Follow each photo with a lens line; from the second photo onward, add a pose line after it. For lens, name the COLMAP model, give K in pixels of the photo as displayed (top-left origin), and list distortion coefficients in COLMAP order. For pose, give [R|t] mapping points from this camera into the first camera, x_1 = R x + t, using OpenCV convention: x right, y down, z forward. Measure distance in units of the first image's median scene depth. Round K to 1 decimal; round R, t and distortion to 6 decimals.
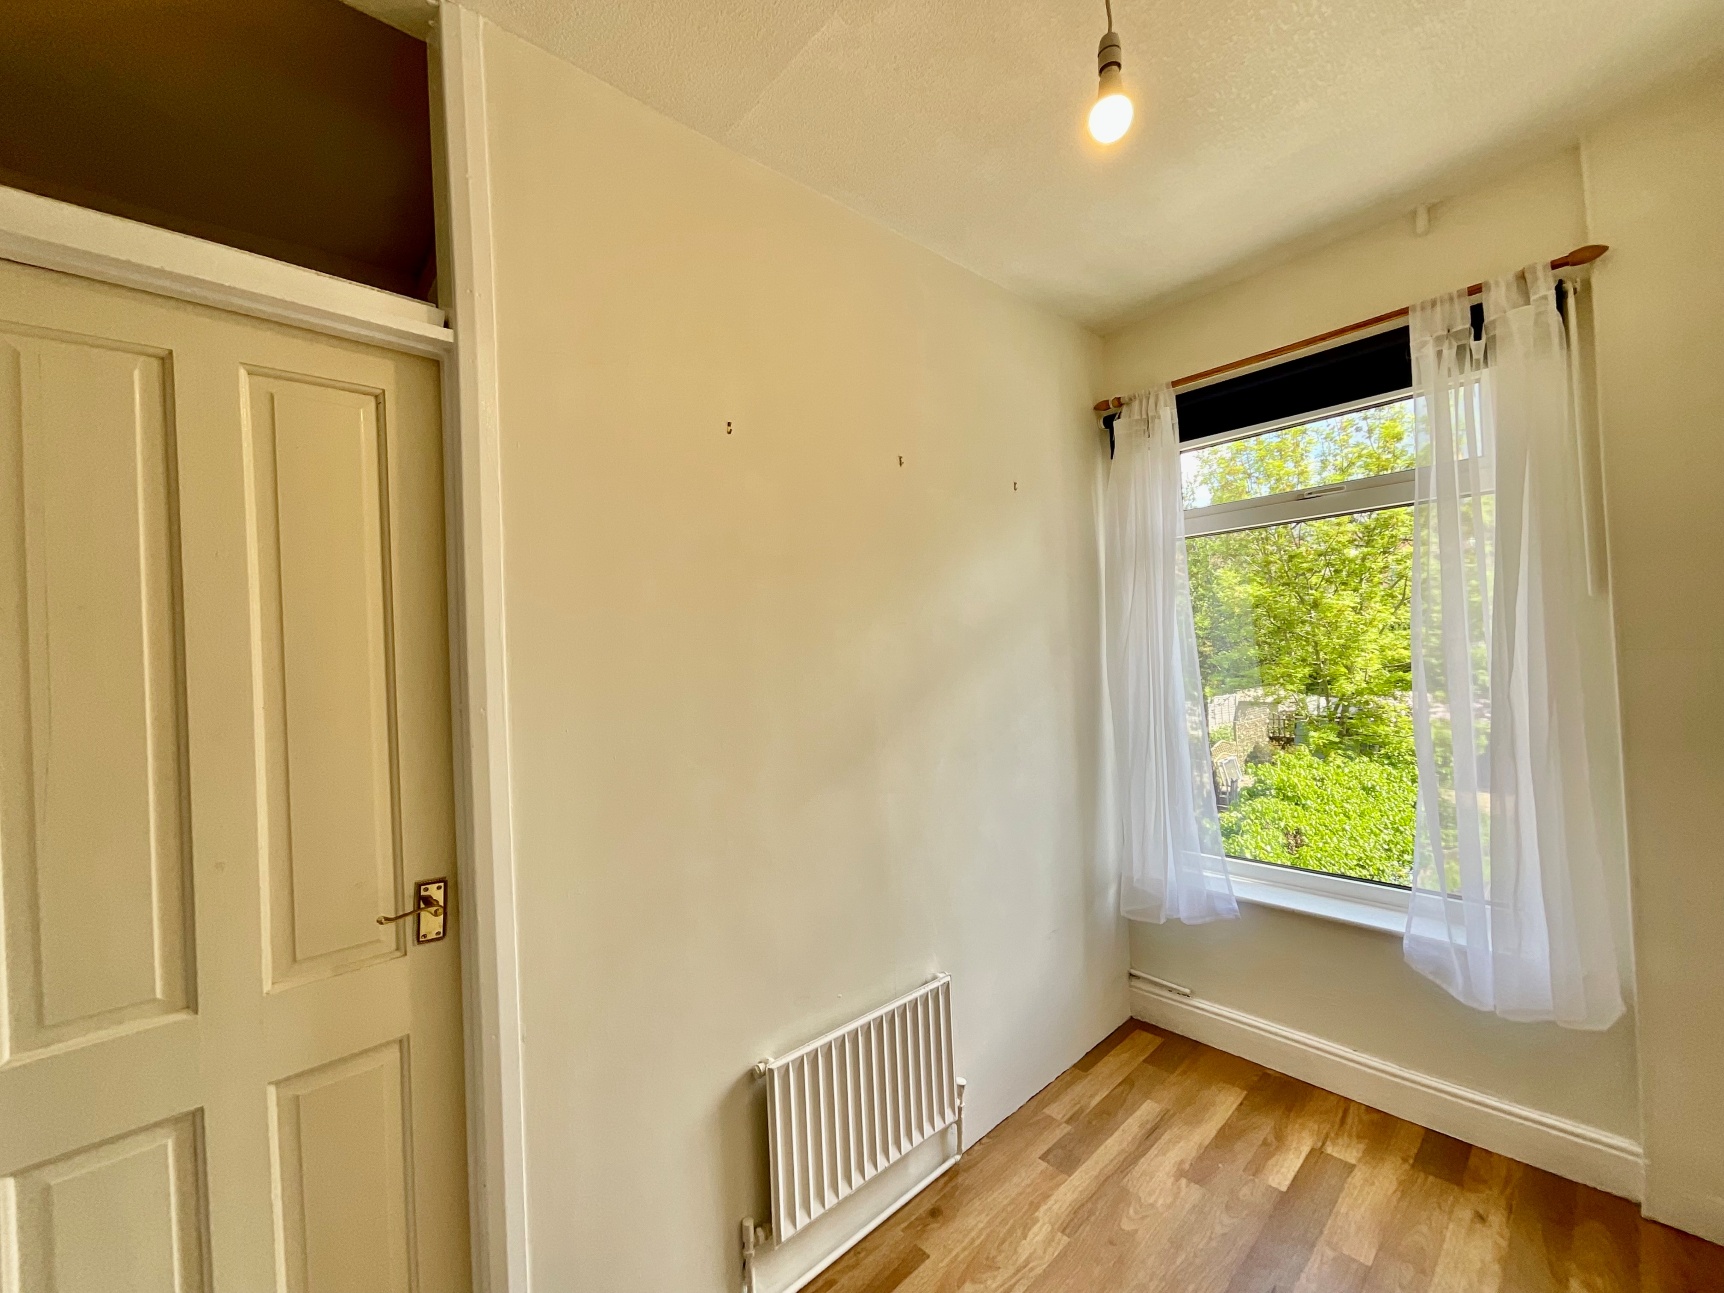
lens RADIAL K [[730.5, 0, 859.4], [0, 730.5, 649.4], [0, 0, 1]] dist [-0.017088, 0.008962]
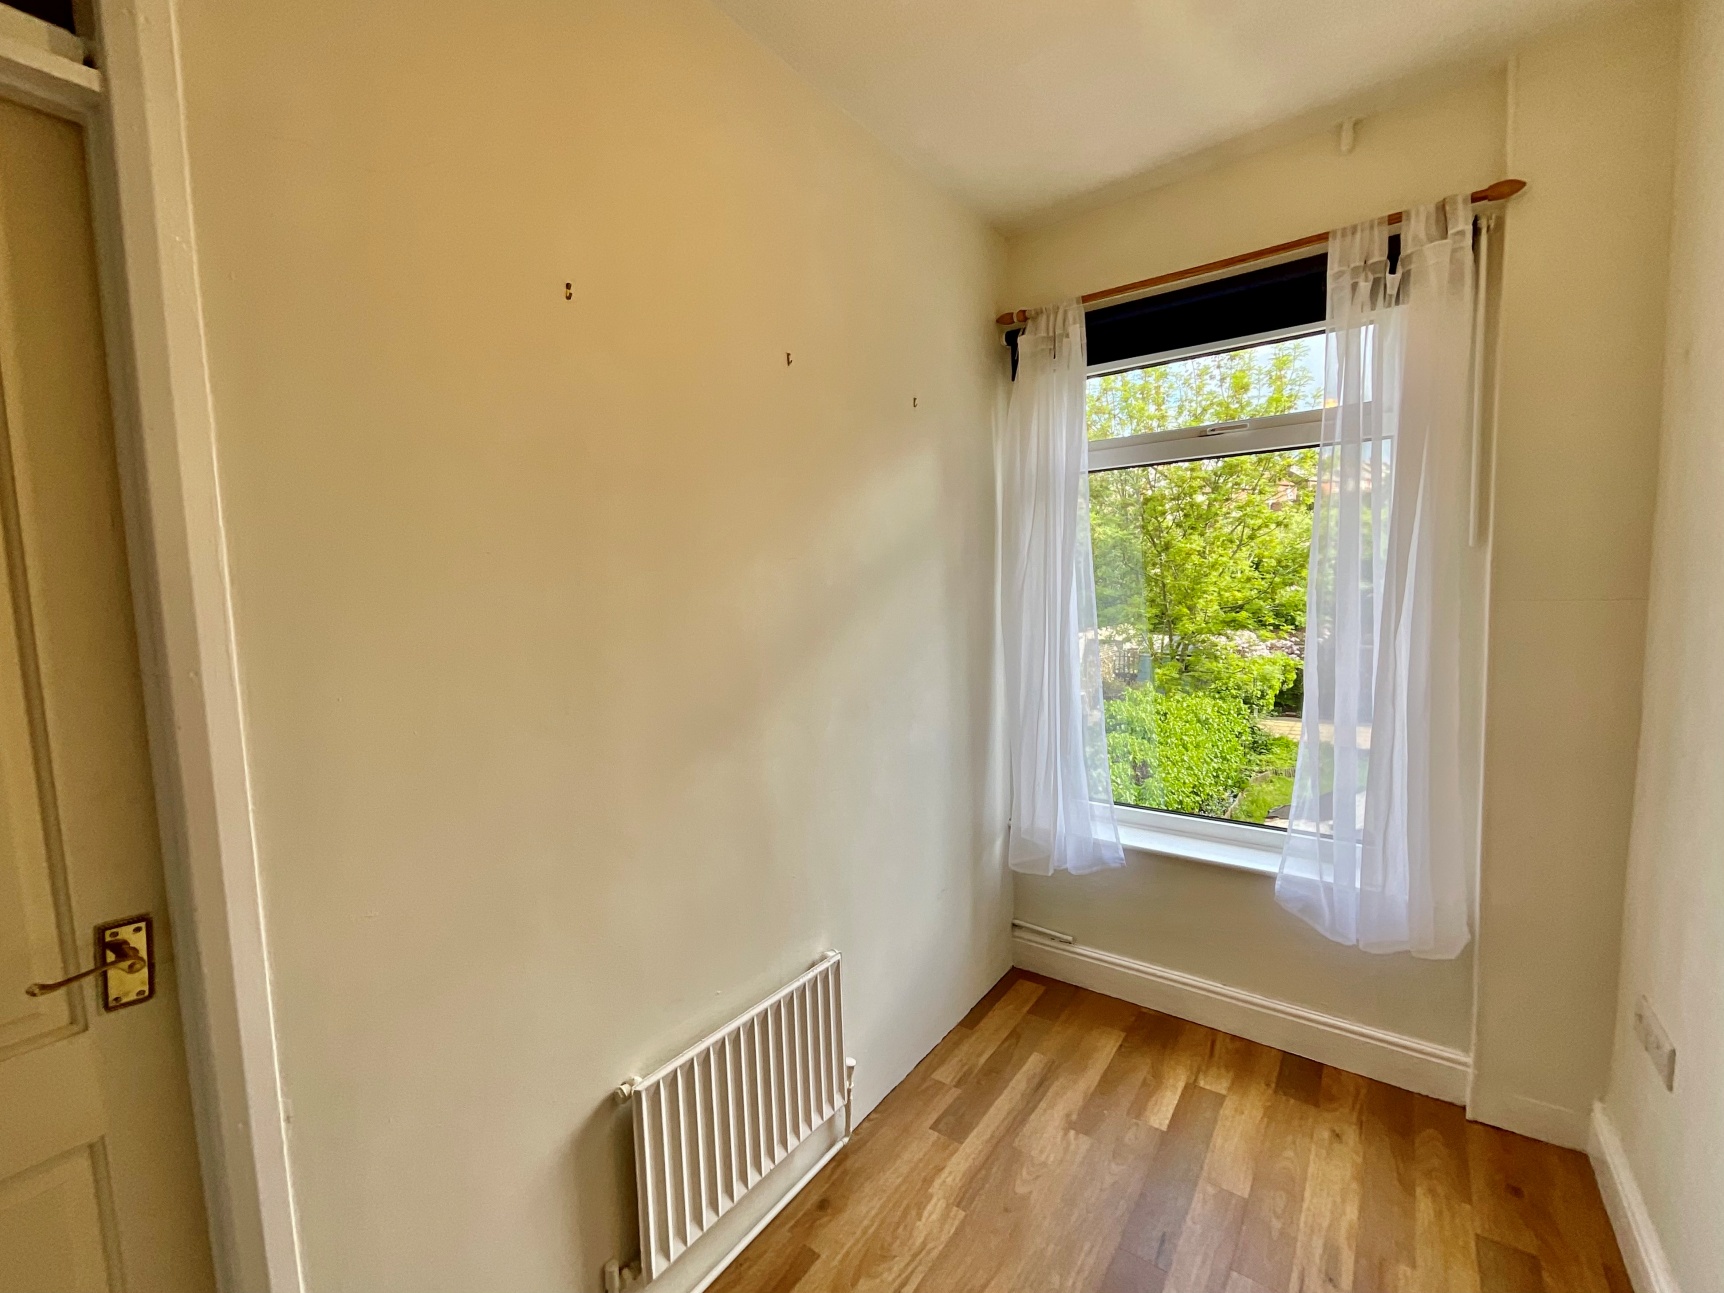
lens RADIAL K [[730.5, 0, 859.4], [0, 730.5, 649.4], [0, 0, 1]] dist [-0.017088, 0.008962]
pose [[0.979631, -0.003139, 0.200783, -0.032225], [-0.015021, 0.995931, 0.088855, -0.005896], [-0.200245, -0.090061, 0.975598, 0.153193]]
